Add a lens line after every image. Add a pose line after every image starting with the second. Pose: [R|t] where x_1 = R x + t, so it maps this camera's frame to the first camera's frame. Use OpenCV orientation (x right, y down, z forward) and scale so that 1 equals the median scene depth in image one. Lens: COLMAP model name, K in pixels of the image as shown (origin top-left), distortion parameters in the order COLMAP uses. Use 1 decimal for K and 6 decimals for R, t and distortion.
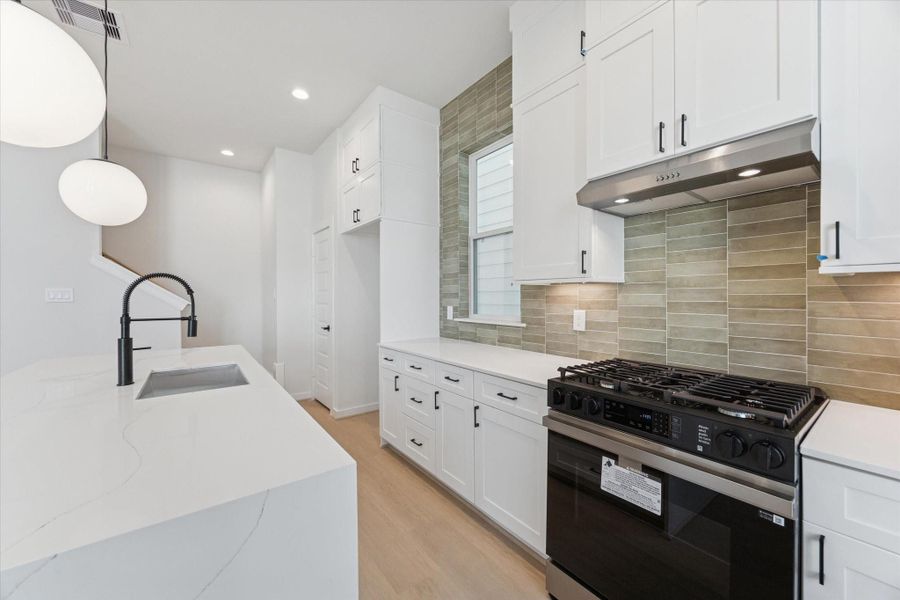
lens RADIAL K [[345.2, 0, 452.8], [0, 345.2, 297.0], [0, 0, 1]] dist [-0.000366, 0.000113]
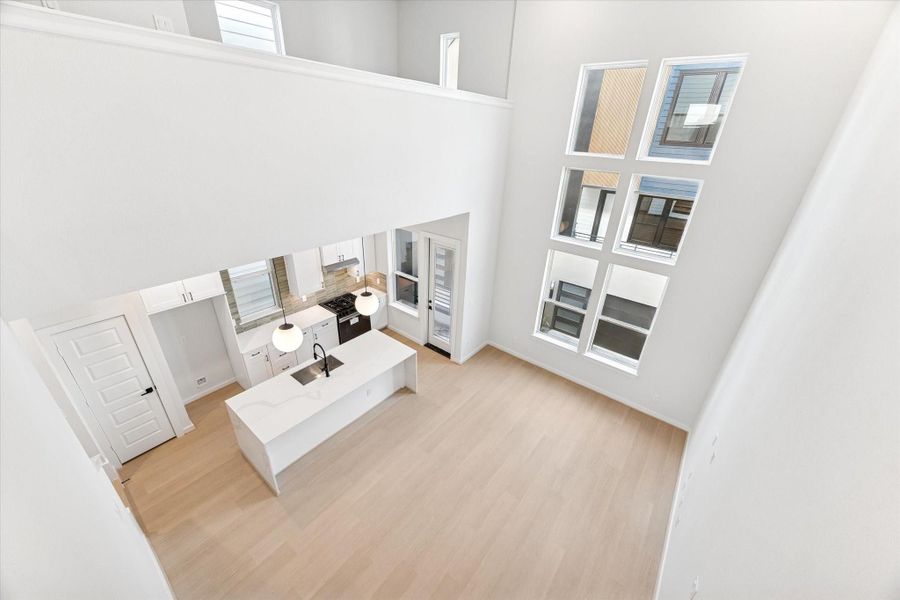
lens RADIAL K [[335.2, 0, 450.0], [0, 335.2, 300.0], [0, 0, 1]] dist [0.001039, 0.000072]
pose [[-0.244509, -0.427952, 0.870099, -2.688935], [-0.034697, 0.900623, 0.433214, -1.320417], [-0.969026, 0.075735, -0.235059, 0.413302]]
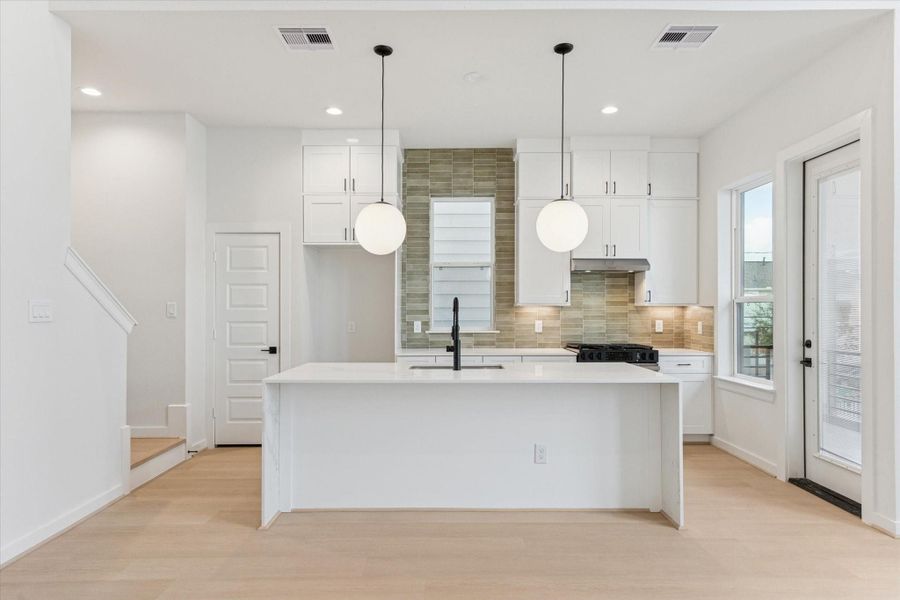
lens RADIAL K [[548.8, 0, 452.9], [0, 548.8, 314.0], [0, 0, 1]] dist [0.025421, 0.000891]
pose [[0.599820, -0.002766, 0.800130, -2.130396], [0.001675, 0.999996, 0.002201, -0.003356], [-0.800133, 0.000020, 0.599822, -0.334889]]
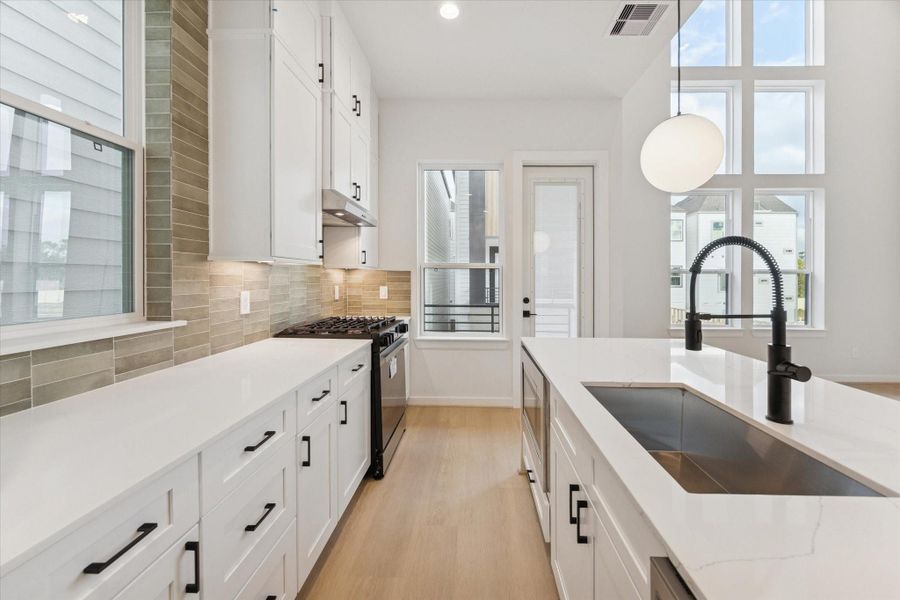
lens RADIAL K [[349.8, 0, 460.8], [0, 349.8, 280.4], [0, 0, 1]] dist [-0.000654, -0.004813]
pose [[-0.768173, -0.003308, 0.640233, -0.649123], [0.000152, 0.999986, 0.005350, 0.004084], [-0.640242, 0.004207, -0.768162, 1.329476]]
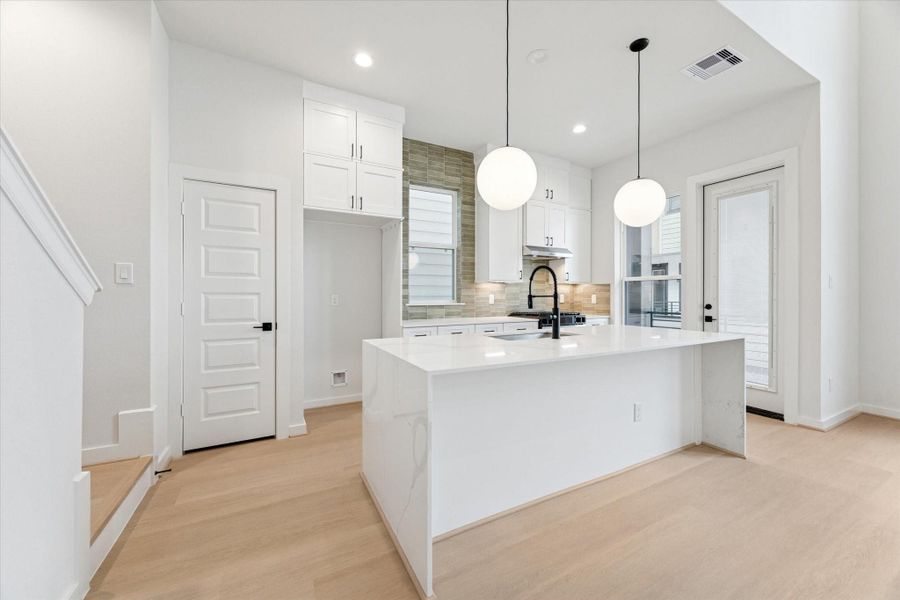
lens RADIAL K [[342.4, 0, 456.8], [0, 342.4, 296.2], [0, 0, 1]] dist [0.000023, -0.000067]
pose [[0.159287, 0.002215, 0.987230, -1.819330], [0.004171, 0.999987, -0.002917, 0.052992], [-0.987223, 0.004582, 0.159276, 0.861670]]
